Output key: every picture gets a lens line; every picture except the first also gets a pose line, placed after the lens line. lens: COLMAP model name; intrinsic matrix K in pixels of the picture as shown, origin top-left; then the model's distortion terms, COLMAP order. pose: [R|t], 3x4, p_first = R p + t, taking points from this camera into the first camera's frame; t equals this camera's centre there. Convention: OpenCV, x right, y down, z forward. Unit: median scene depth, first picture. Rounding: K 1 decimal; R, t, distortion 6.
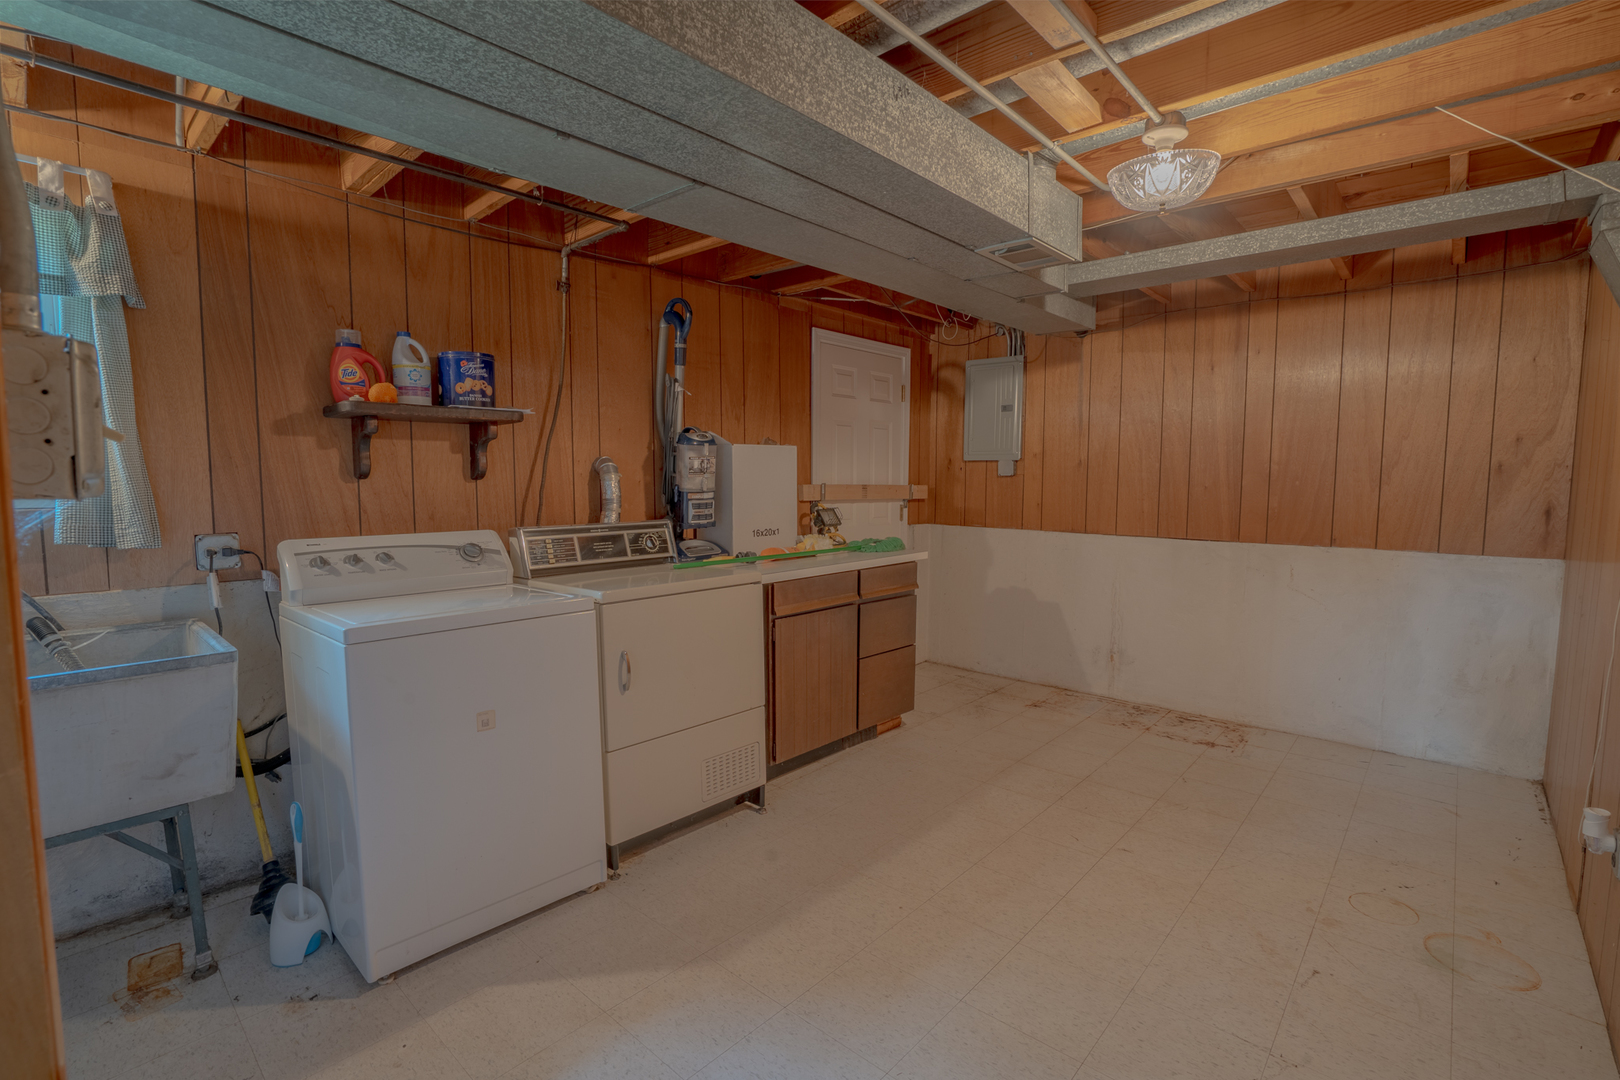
lens RADIAL K [[761.9, 0, 815.1], [0, 761.9, 544.8], [0, 0, 1]] dist [-0.056397, 0.016599]
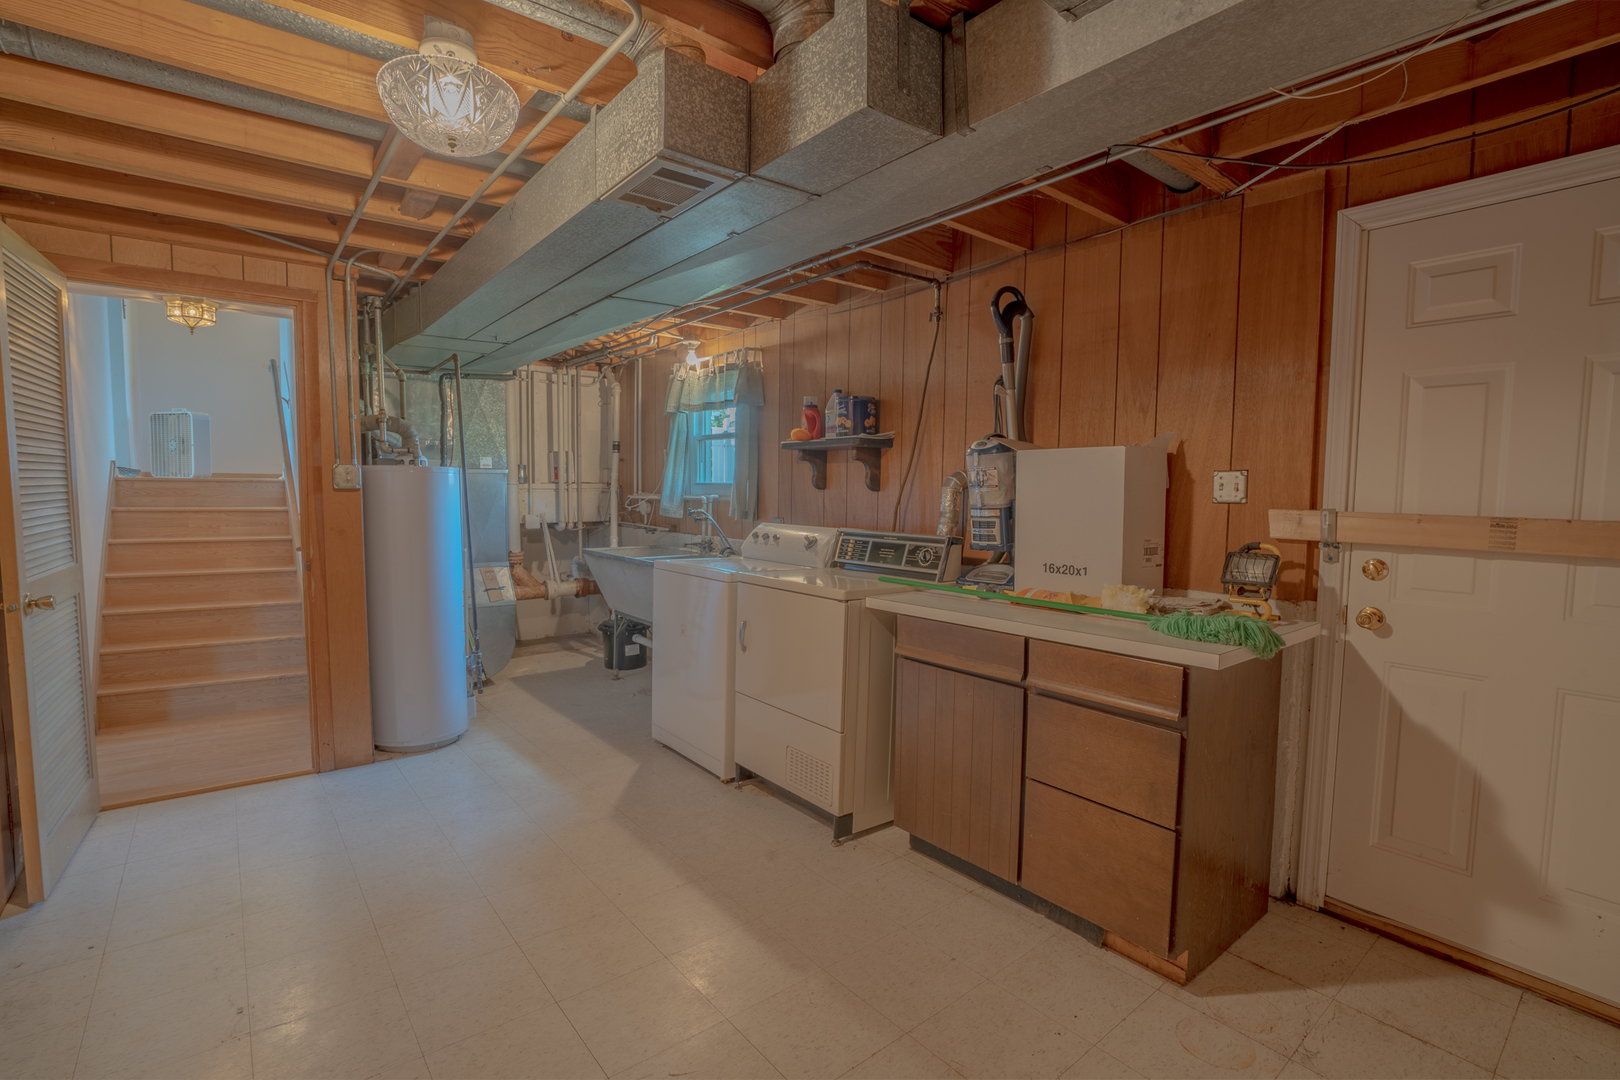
lens RADIAL K [[728.0, 0, 768.8], [0, 728.0, 538.0], [0, 0, 1]] dist [-0.053377, 0.014246]
pose [[-0.180938, 0.069218, -0.981056, 0.703510], [-0.095000, 0.991626, 0.087484, -0.084955], [0.978896, 0.109029, -0.172847, 0.903471]]
